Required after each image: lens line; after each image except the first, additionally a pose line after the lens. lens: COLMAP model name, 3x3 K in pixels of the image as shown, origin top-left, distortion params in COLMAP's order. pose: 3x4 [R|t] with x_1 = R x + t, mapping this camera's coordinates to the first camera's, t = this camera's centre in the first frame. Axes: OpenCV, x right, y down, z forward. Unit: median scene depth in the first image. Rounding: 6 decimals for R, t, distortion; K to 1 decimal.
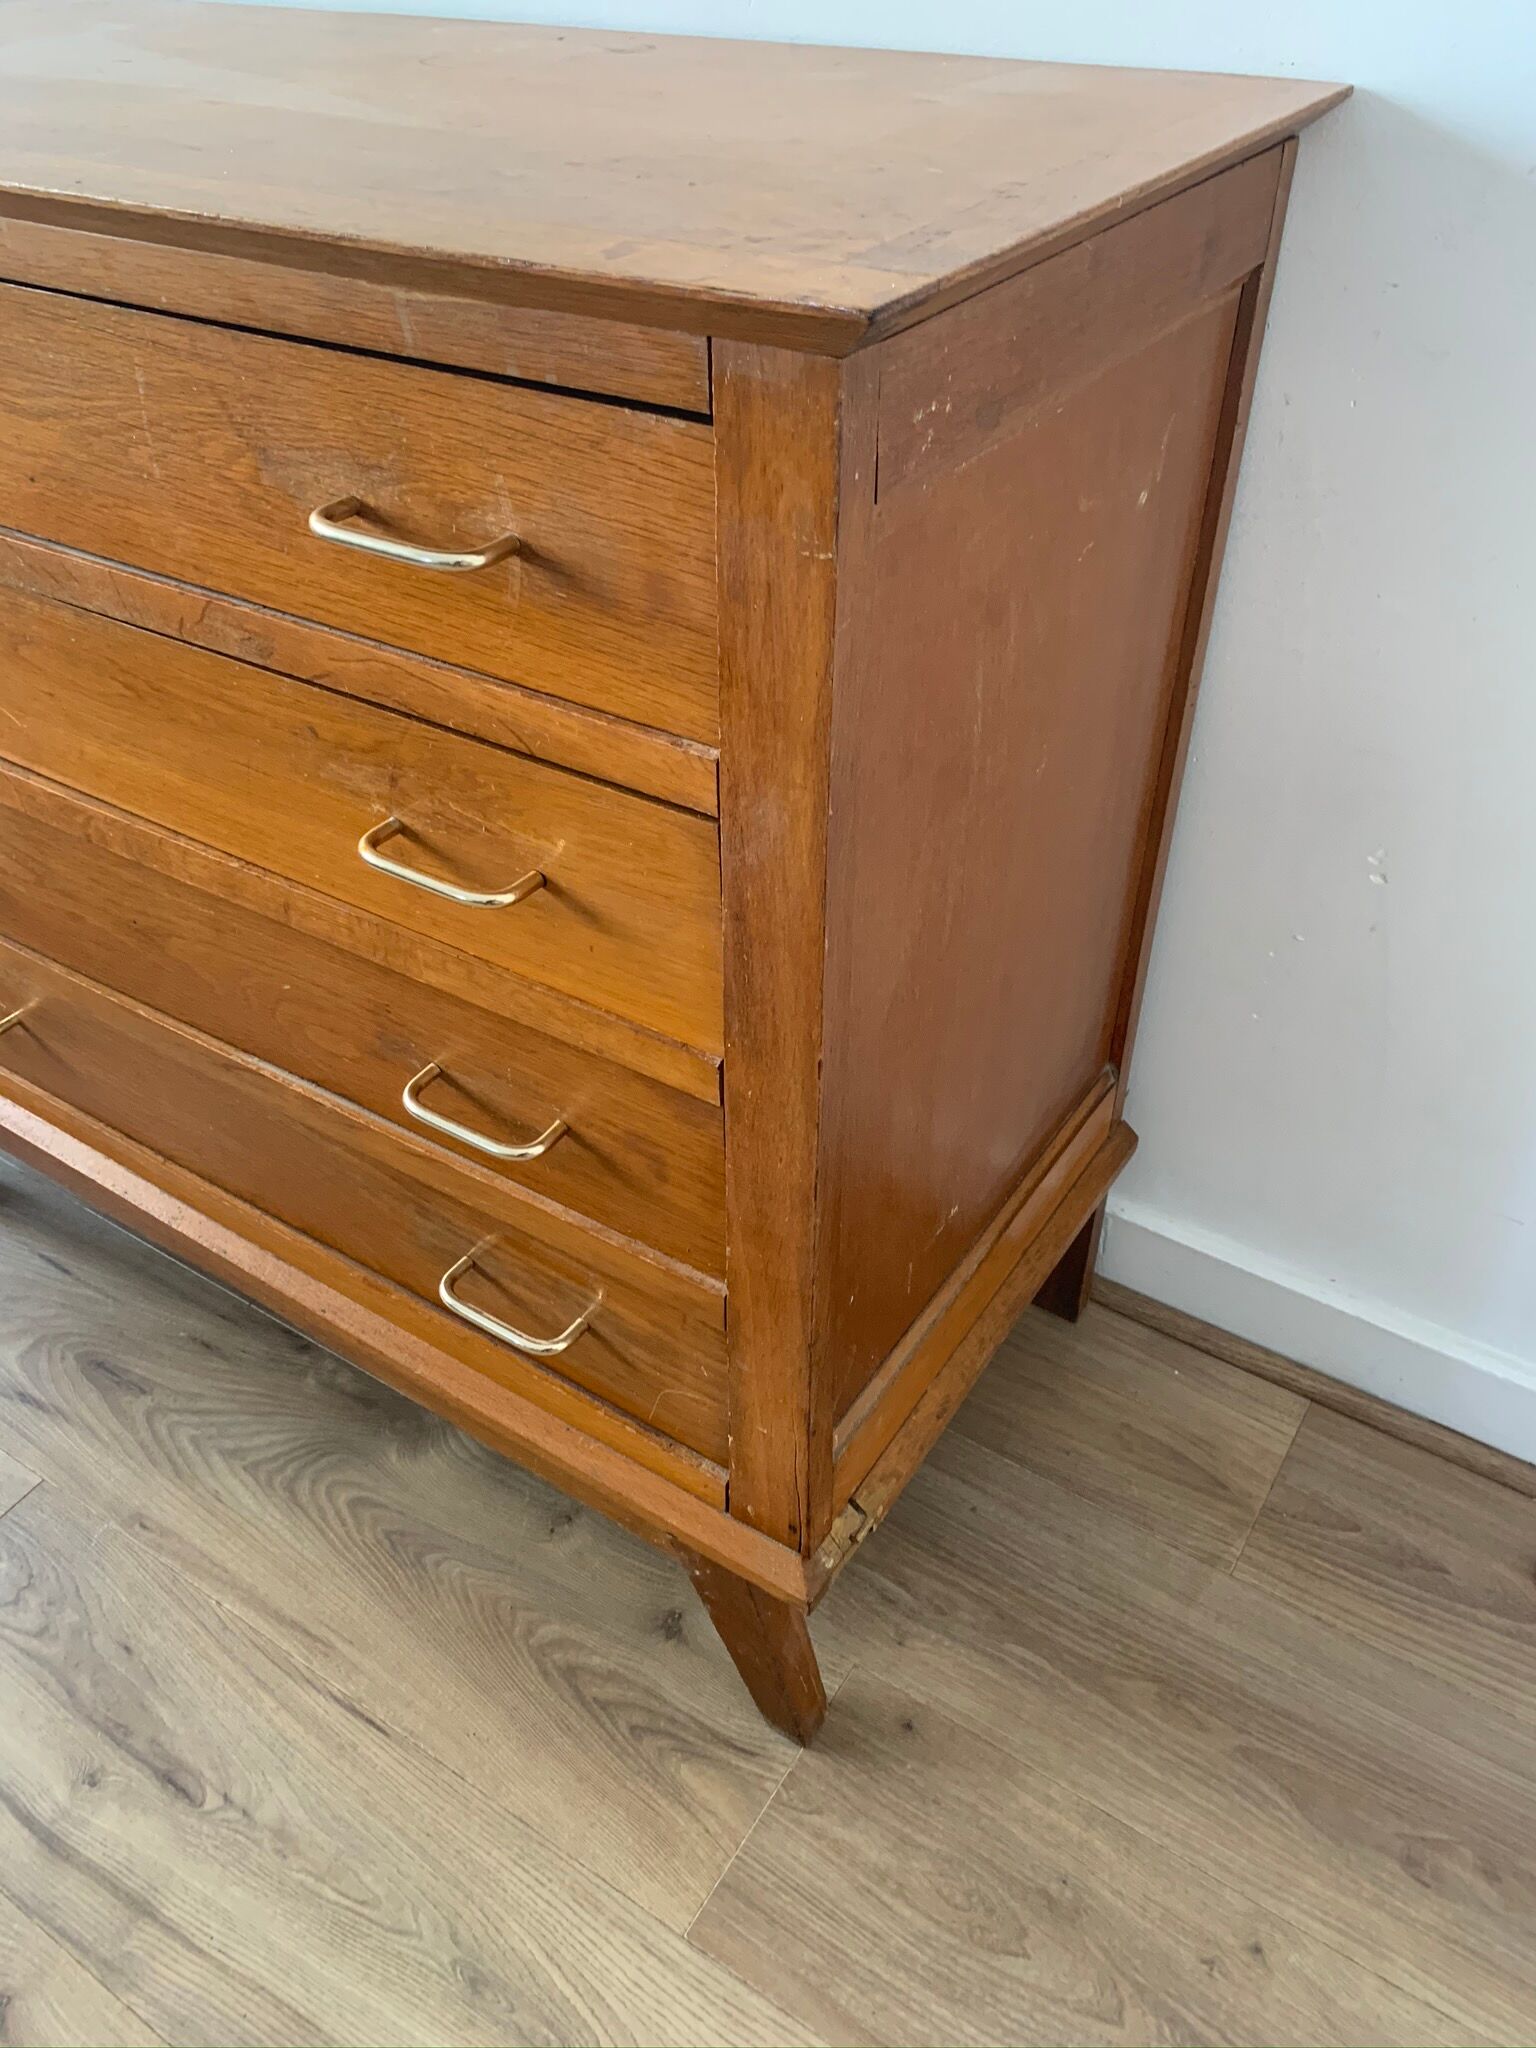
lens RADIAL K [[1570.5, 0, 783.1], [0, 1570.5, 1001.3], [0, 0, 1]] dist [0.011309, -0.007214]
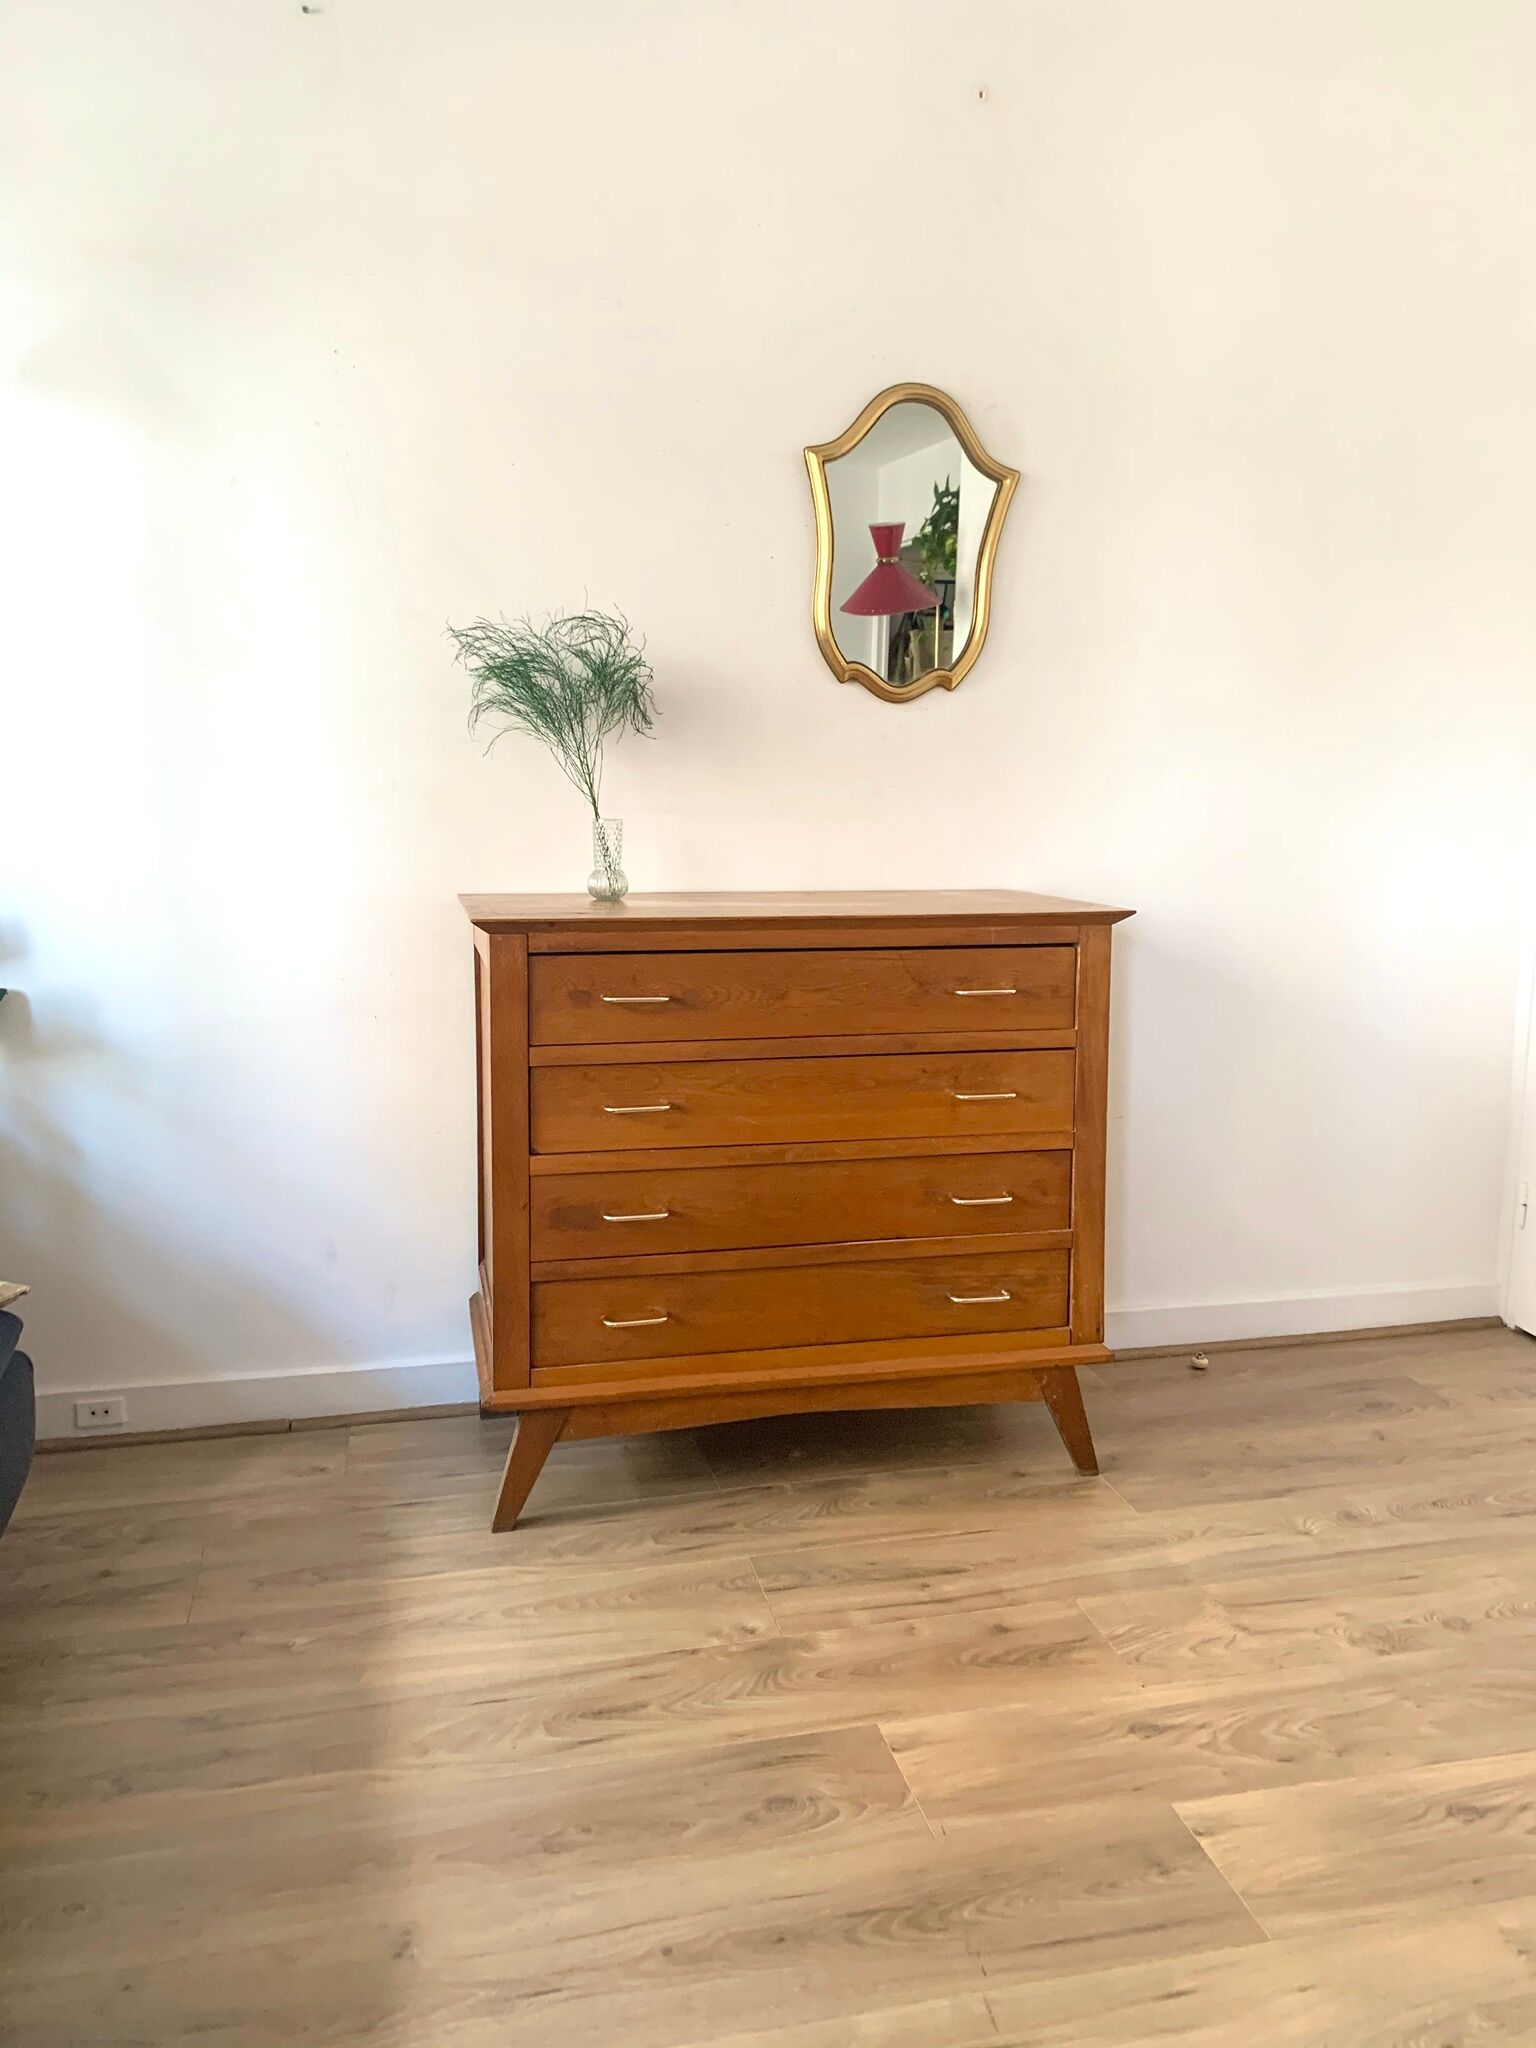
lens RADIAL K [[1570.5, 0, 787.0], [0, 1570.5, 985.7], [0, 0, 1]] dist [0.011309, -0.007214]
pose [[0.684279, -0.079187, 0.724908, -2.068032], [0.436205, 0.841072, -0.319880, 0.422124], [-0.584370, 0.535096, 0.610069, -0.611447]]
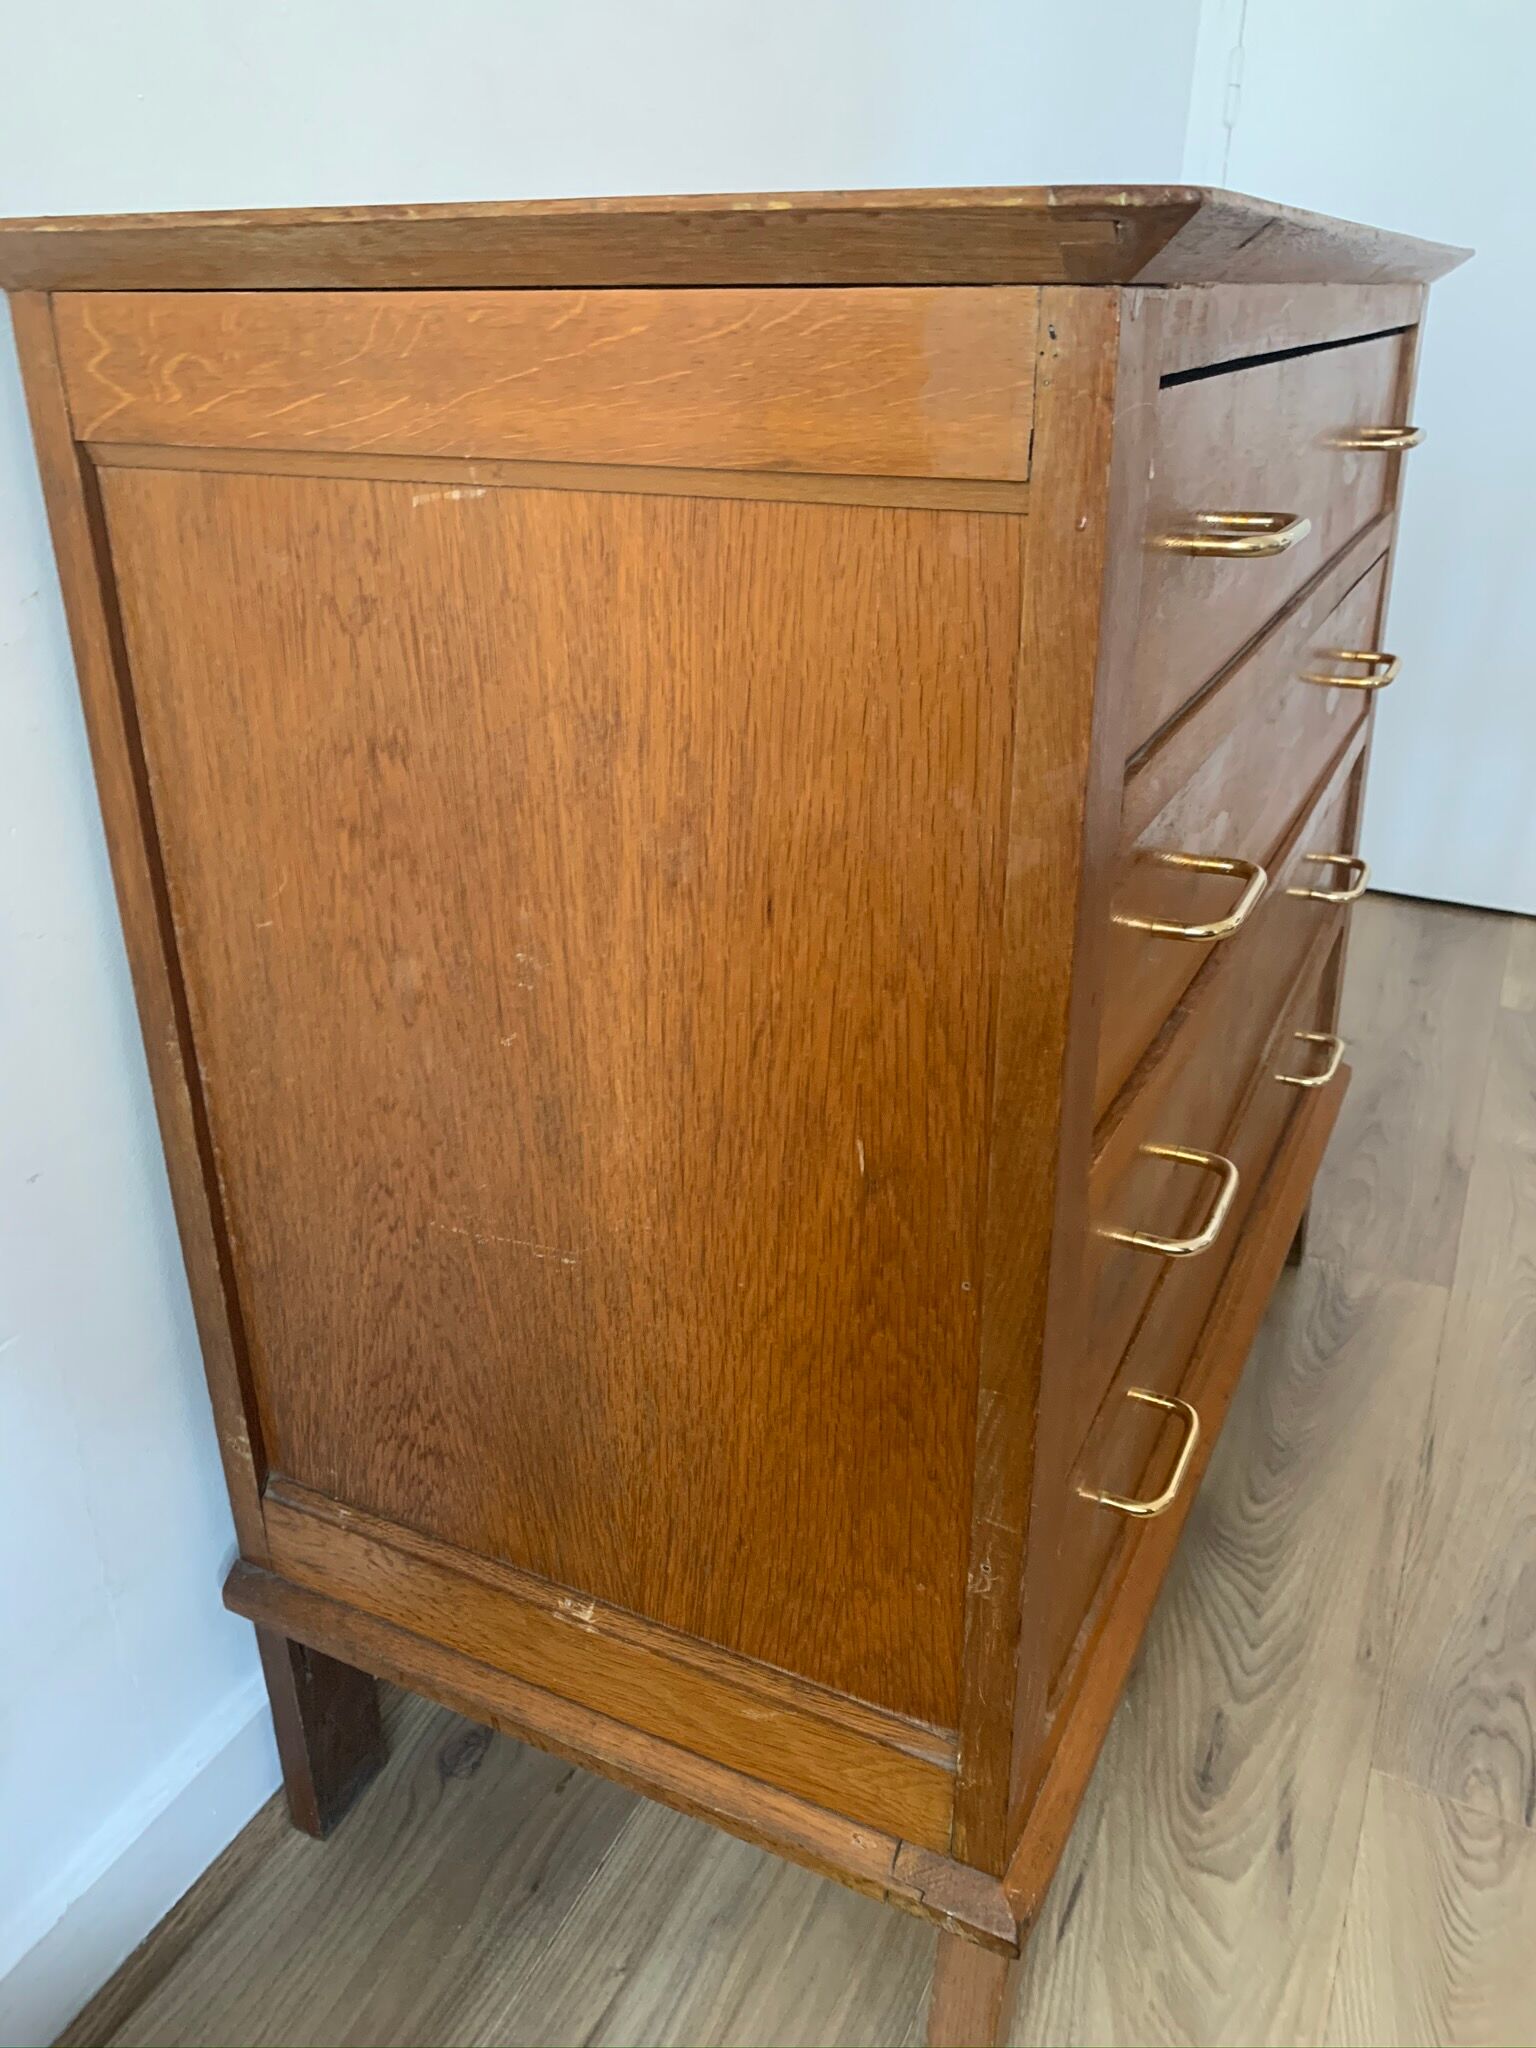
lens RADIAL K [[1570.5, 0, 759.7], [0, 1570.5, 1005.4], [0, 0, 1]] dist [0.011309, -0.007214]
pose [[-0.108661, -0.400889, 0.909660, -1.246160], [0.614572, 0.692155, 0.378447, -0.599336], [-0.781341, 0.600174, 0.171165, 1.040969]]
